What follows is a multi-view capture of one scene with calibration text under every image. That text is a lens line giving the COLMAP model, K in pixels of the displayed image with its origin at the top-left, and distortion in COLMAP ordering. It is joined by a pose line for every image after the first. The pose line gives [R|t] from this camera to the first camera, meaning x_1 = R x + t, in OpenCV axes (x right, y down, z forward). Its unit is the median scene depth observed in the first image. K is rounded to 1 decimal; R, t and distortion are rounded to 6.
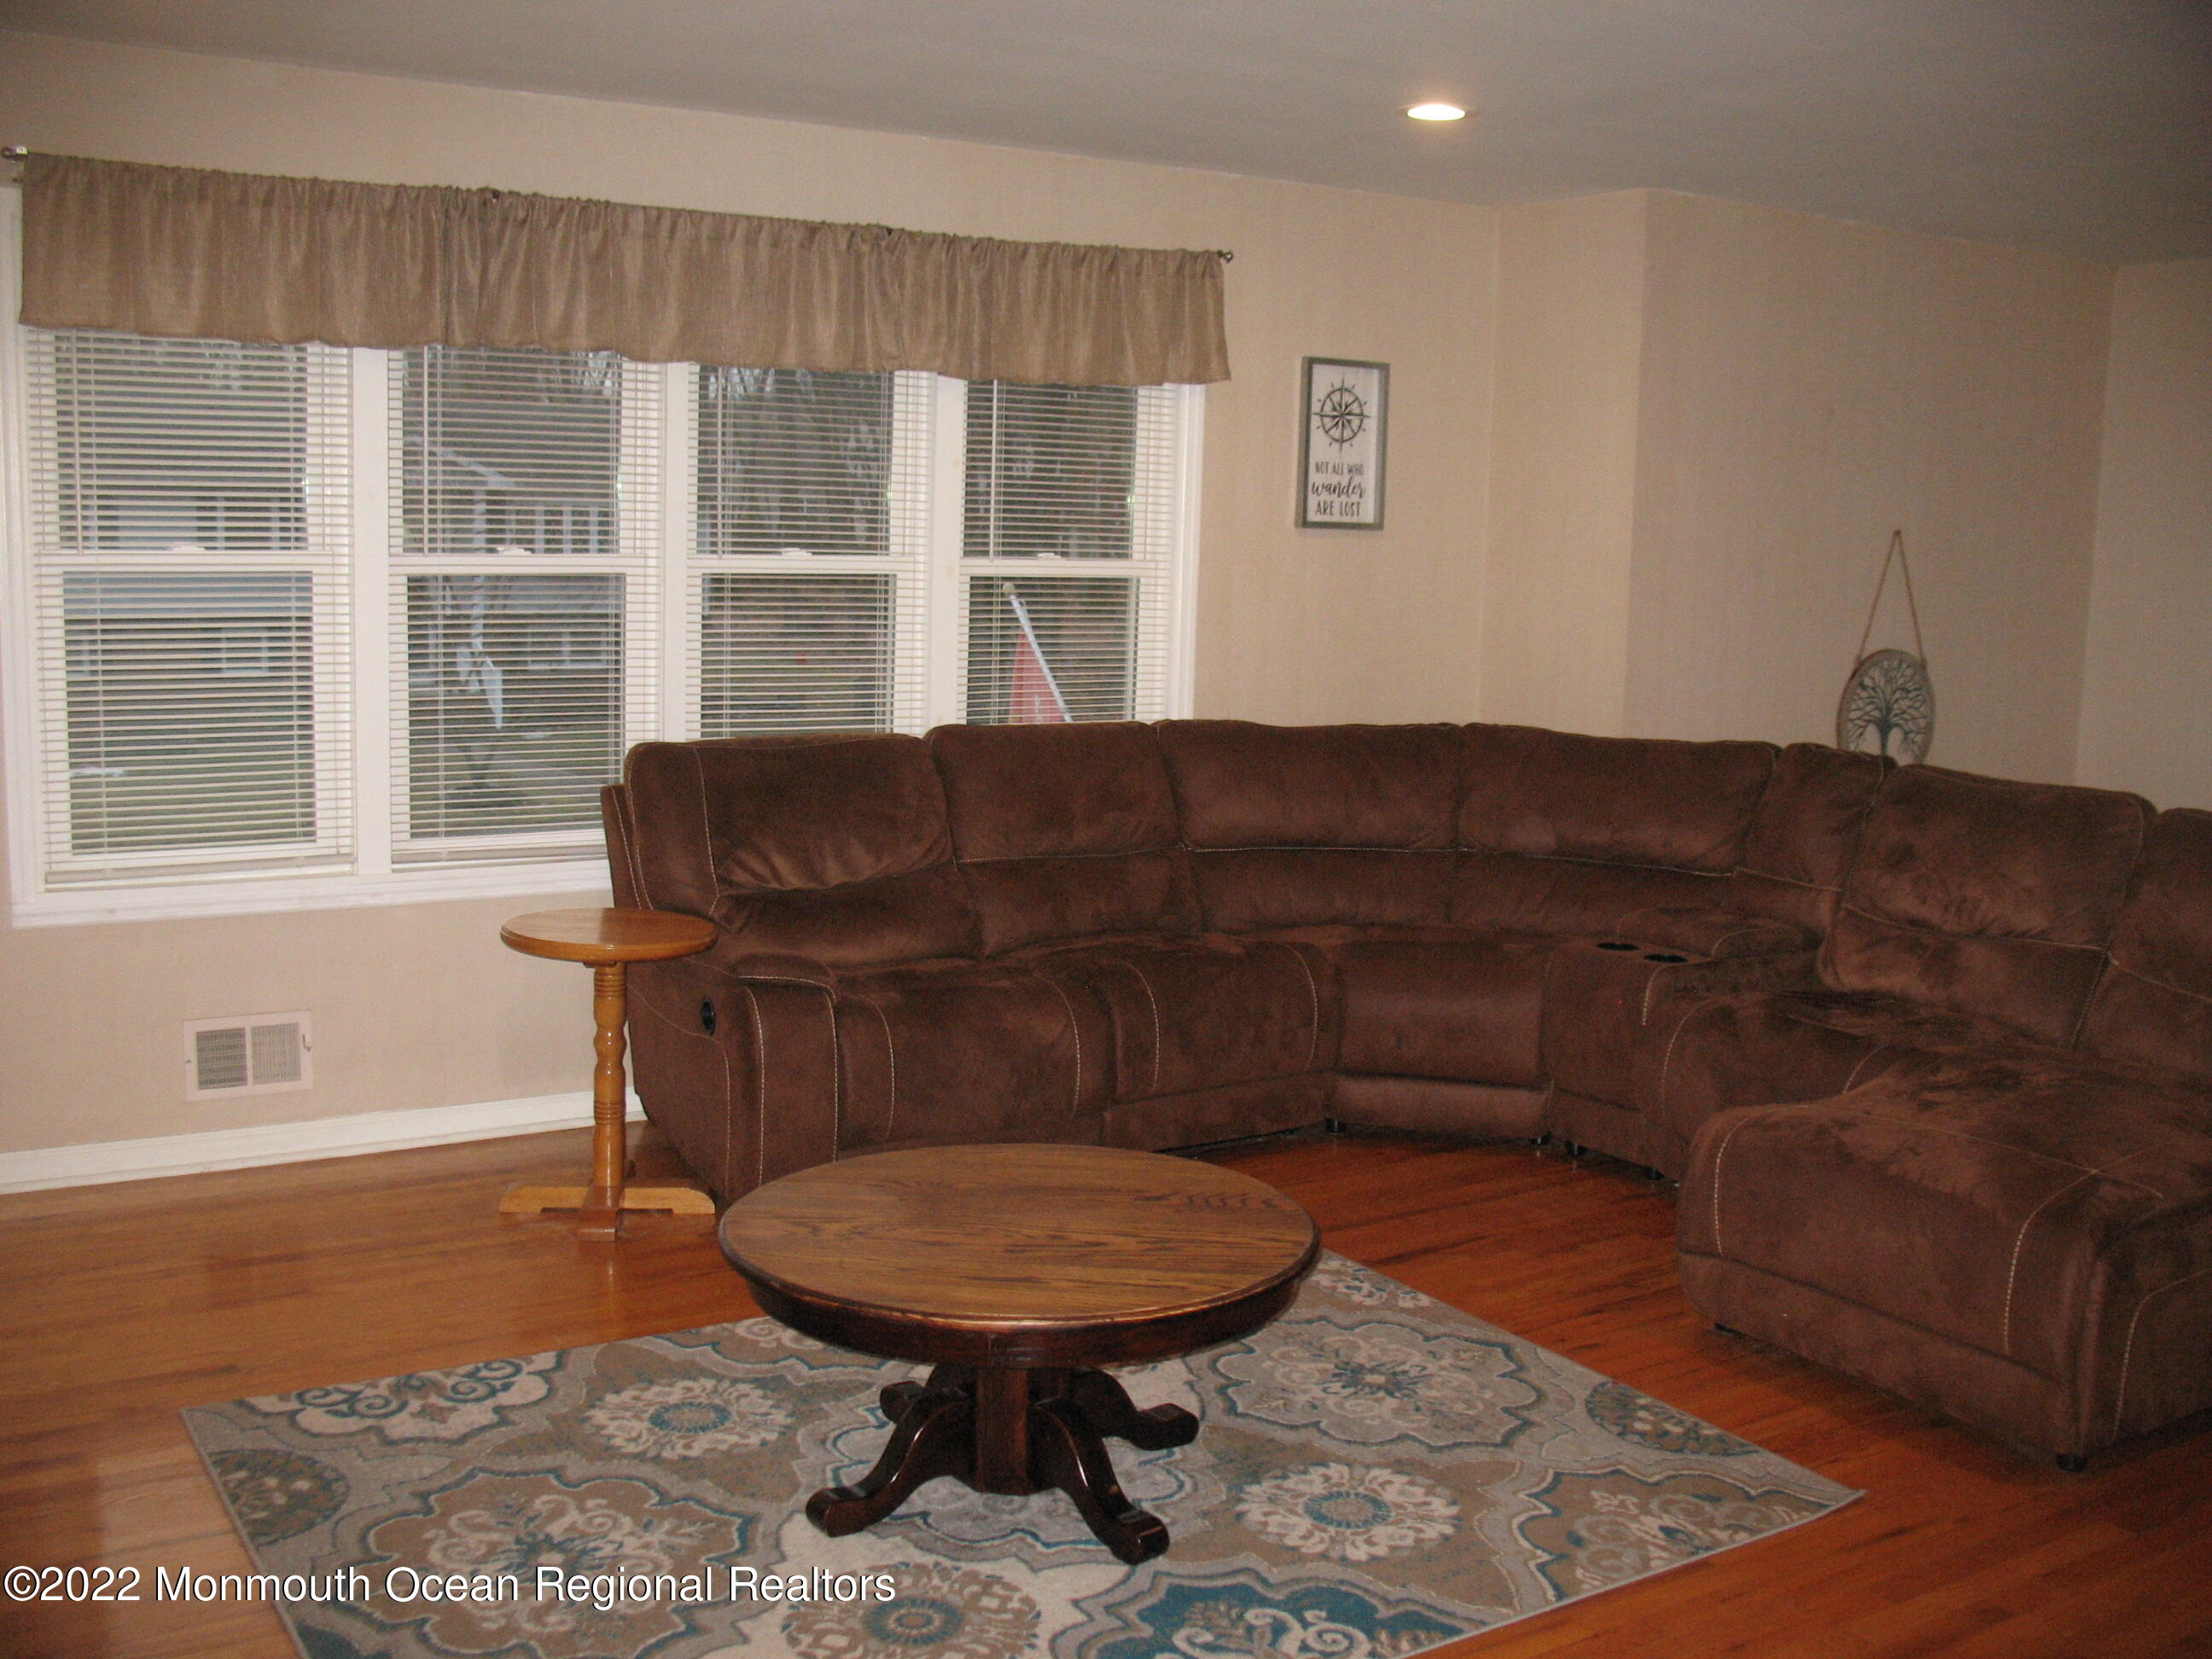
lens RADIAL K [[2276.9, 0, 1106.1], [0, 2276.9, 846.3], [0, 0, 1]] dist [-0.187577, 0.215510]
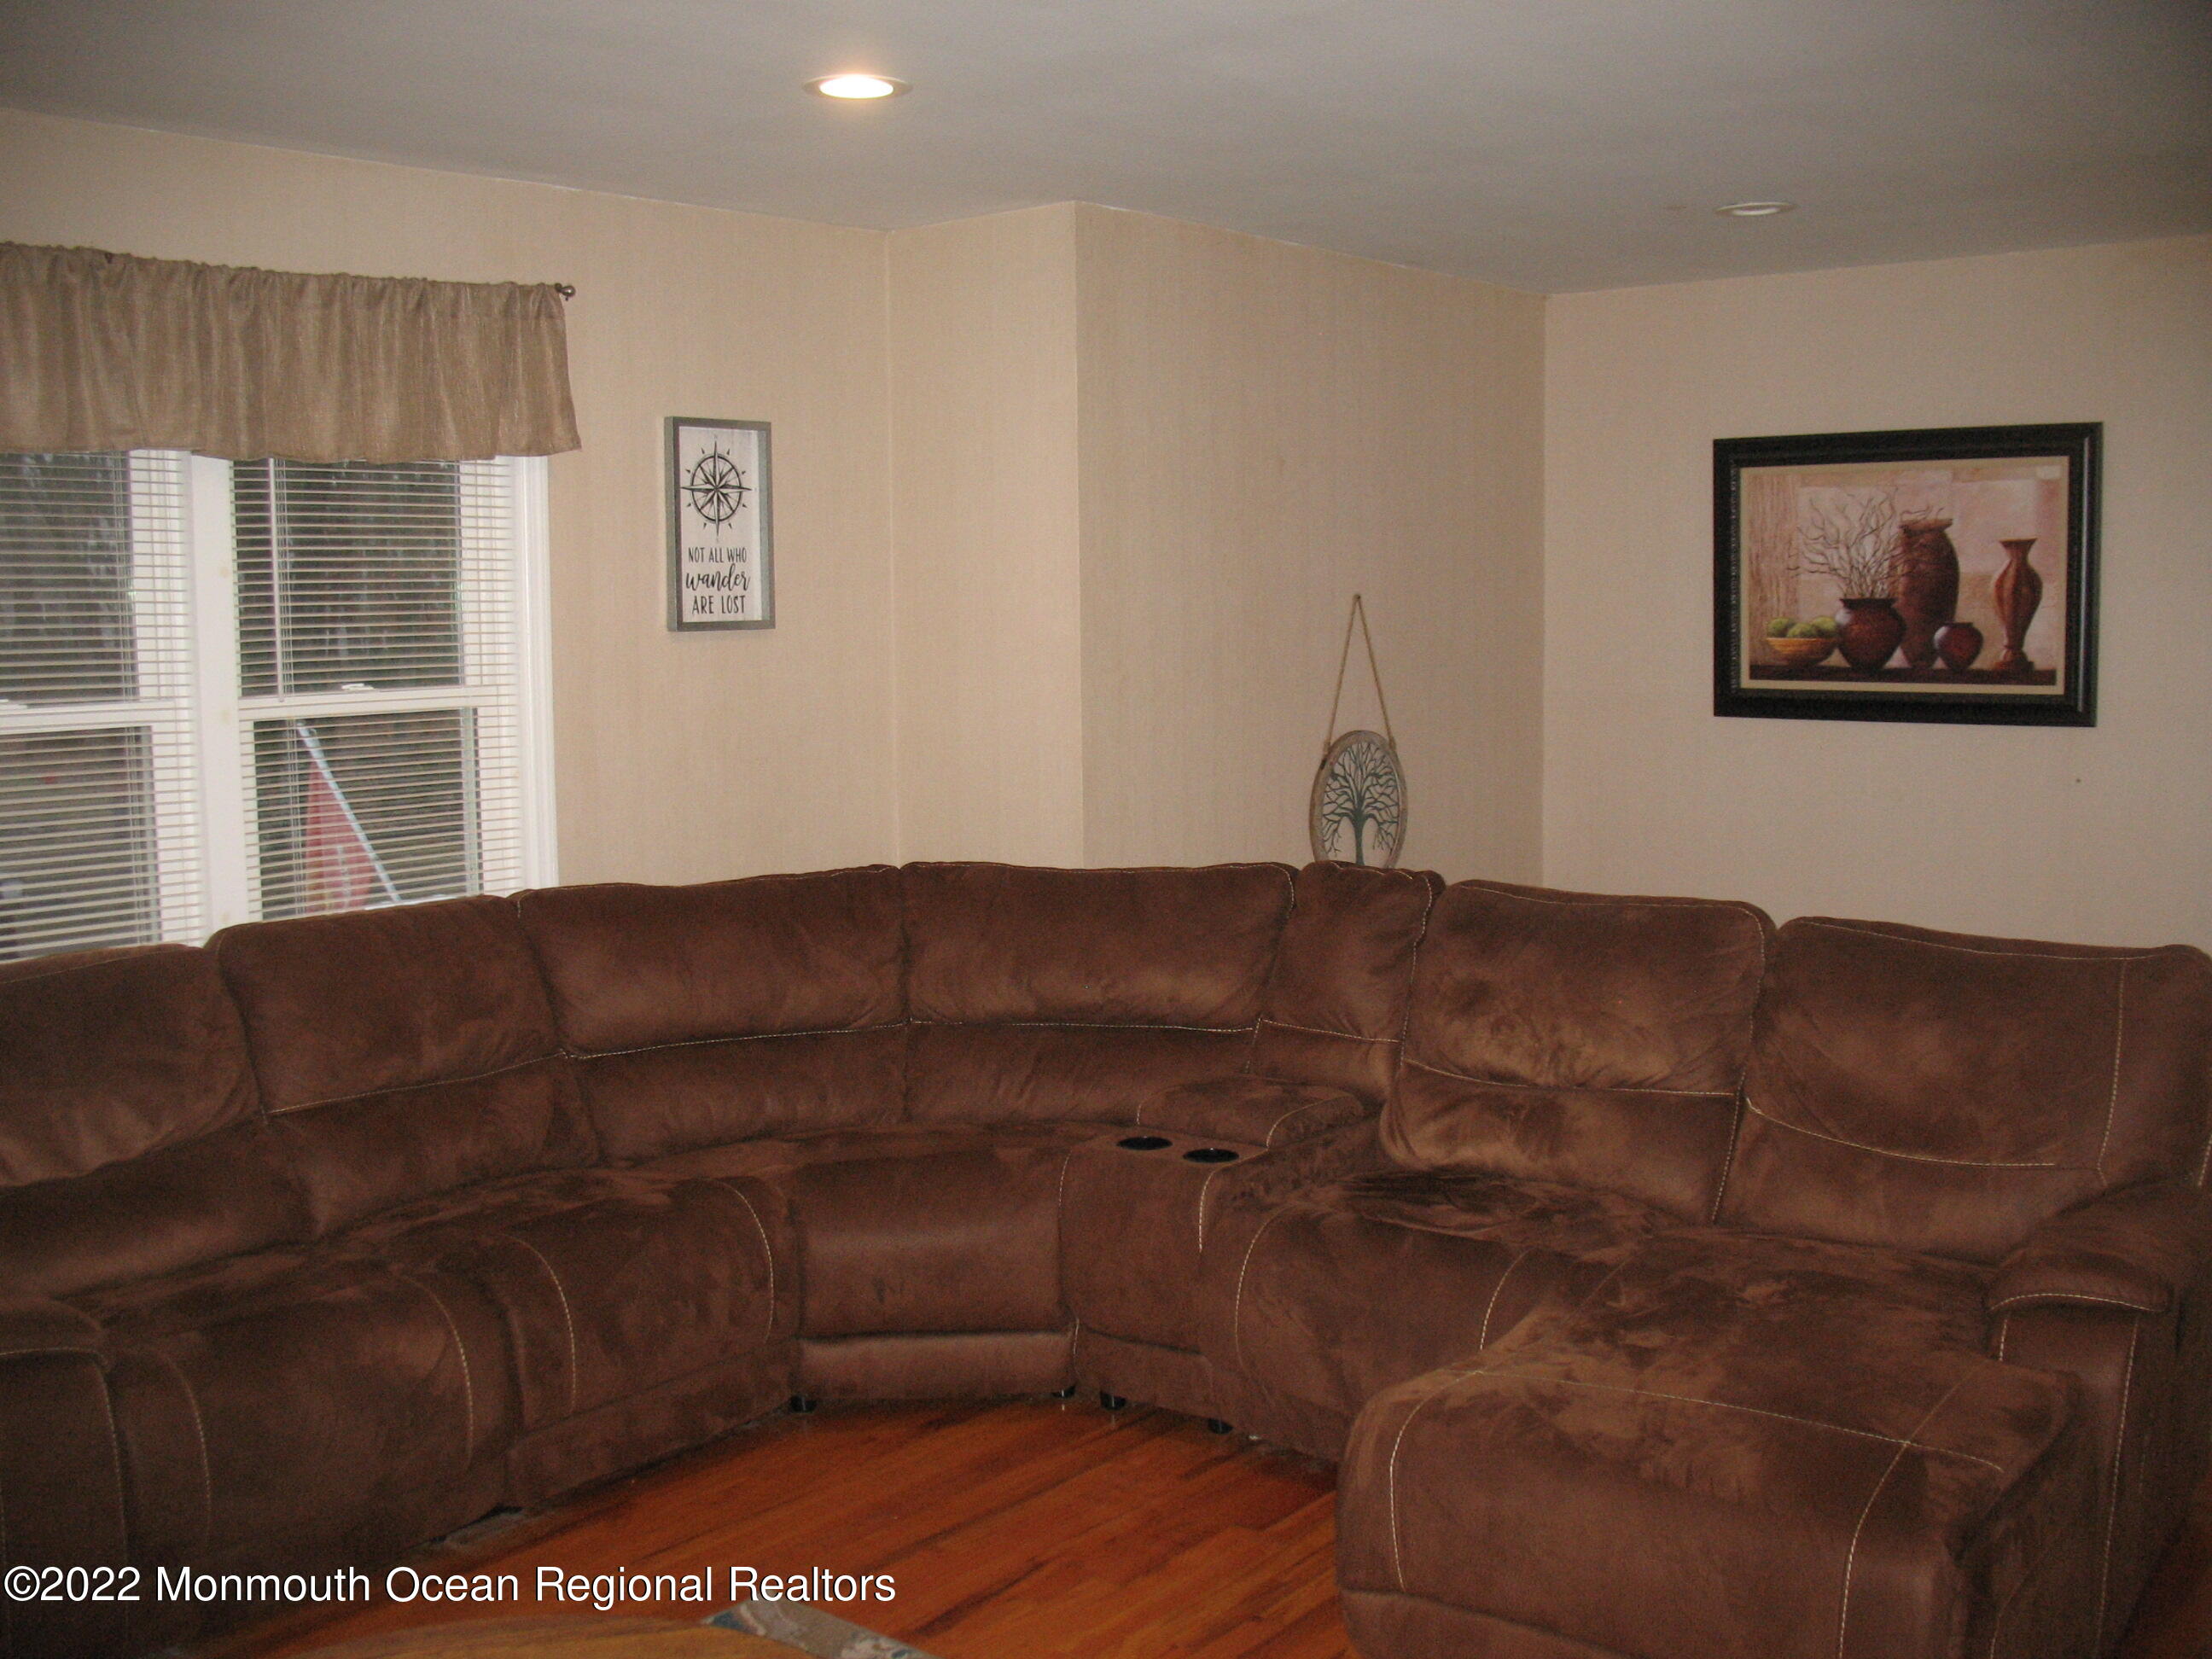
lens RADIAL K [[2276.9, 0, 1106.1], [0, 2276.9, 846.3], [0, 0, 1]] dist [-0.187577, 0.215510]
pose [[0.949712, -0.073258, 0.304435, -0.019329], [0.082725, 0.996404, -0.018297, -0.041976], [-0.302000, 0.042561, 0.952357, 0.220947]]
